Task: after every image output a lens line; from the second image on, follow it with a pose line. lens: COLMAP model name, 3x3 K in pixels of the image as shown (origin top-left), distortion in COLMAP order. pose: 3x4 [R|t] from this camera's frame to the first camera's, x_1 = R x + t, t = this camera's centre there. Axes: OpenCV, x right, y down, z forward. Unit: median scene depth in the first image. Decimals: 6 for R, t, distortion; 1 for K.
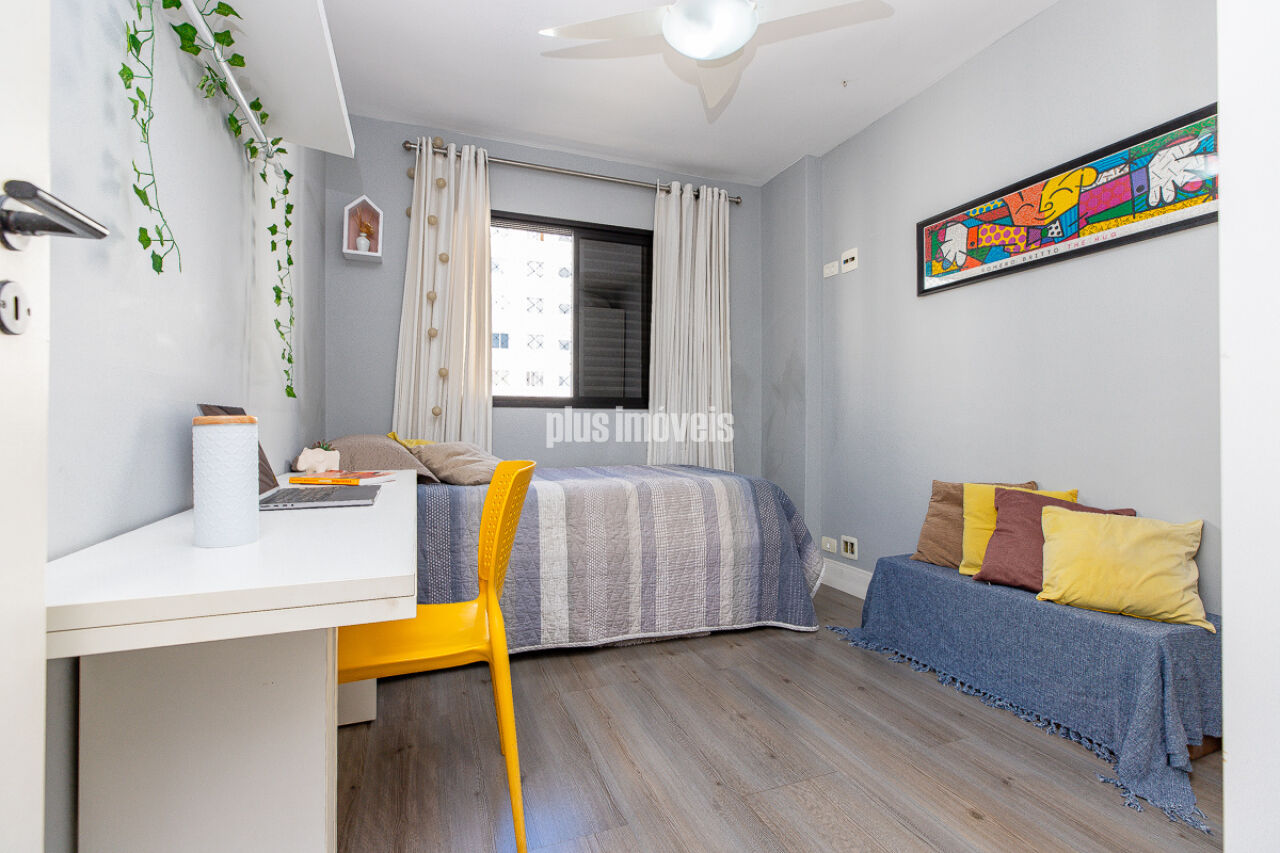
lens RADIAL K [[581.8, 0, 637.9], [0, 581.8, 425.0], [0, 0, 1]] dist [0.004661, -0.000113]
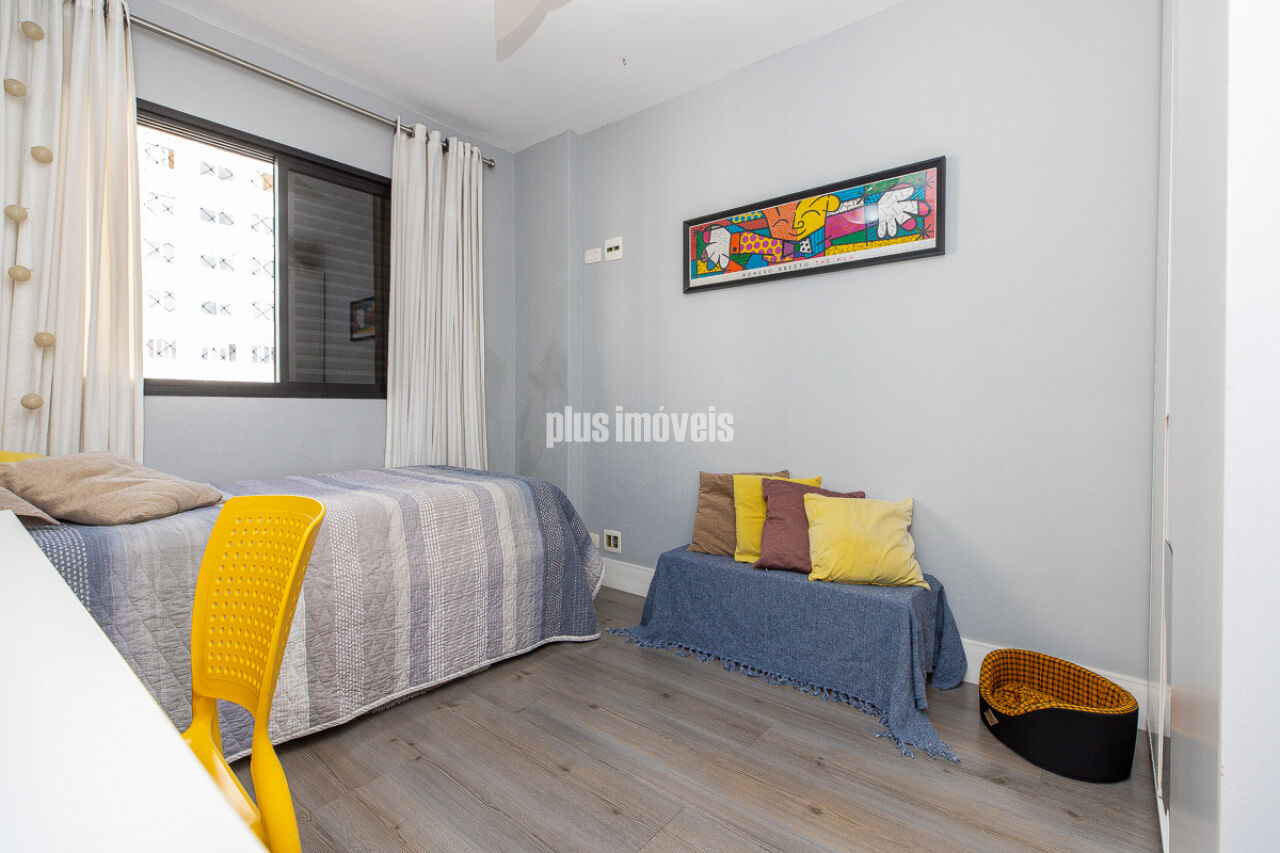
lens RADIAL K [[581.8, 0, 642.1], [0, 581.8, 419.6], [0, 0, 1]] dist [0.004661, -0.000113]
pose [[0.867861, -0.009571, 0.496715, -0.108159], [-0.000842, 0.999785, 0.020736, -0.021945], [-0.496806, -0.018414, 0.867666, 0.162356]]
